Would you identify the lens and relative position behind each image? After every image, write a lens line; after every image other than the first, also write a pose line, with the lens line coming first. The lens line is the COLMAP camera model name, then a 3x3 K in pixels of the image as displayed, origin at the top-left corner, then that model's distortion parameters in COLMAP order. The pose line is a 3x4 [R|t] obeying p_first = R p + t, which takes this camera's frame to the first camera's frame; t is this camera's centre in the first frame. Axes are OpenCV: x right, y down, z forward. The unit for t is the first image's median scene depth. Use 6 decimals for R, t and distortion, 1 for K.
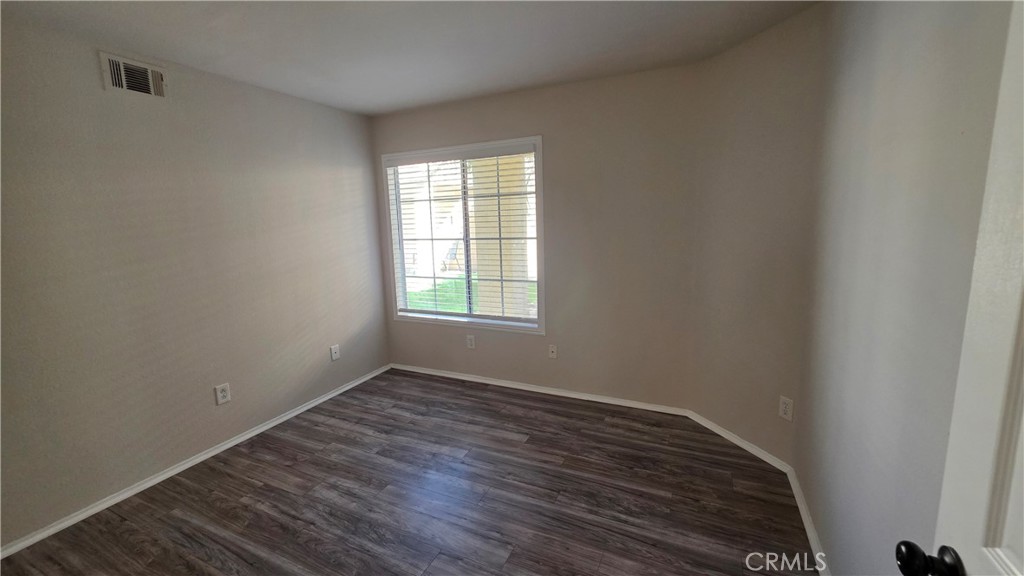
lens RADIAL K [[411.3, 0, 512.6], [0, 411.3, 282.3], [0, 0, 1]] dist [0.000839, -0.000613]
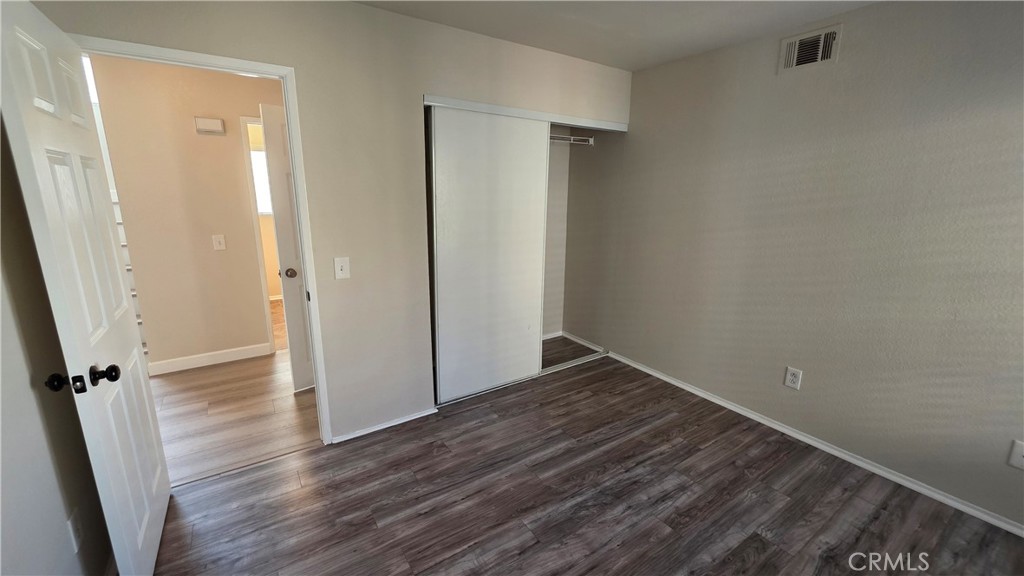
lens RADIAL K [[411.3, 0, 512.6], [0, 411.3, 282.3], [0, 0, 1]] dist [0.000839, -0.000613]
pose [[-0.513135, 0.209570, -0.832330, 0.421440], [-0.124390, 0.941338, 0.313704, -0.174802], [0.849246, 0.264506, -0.456965, 0.957967]]
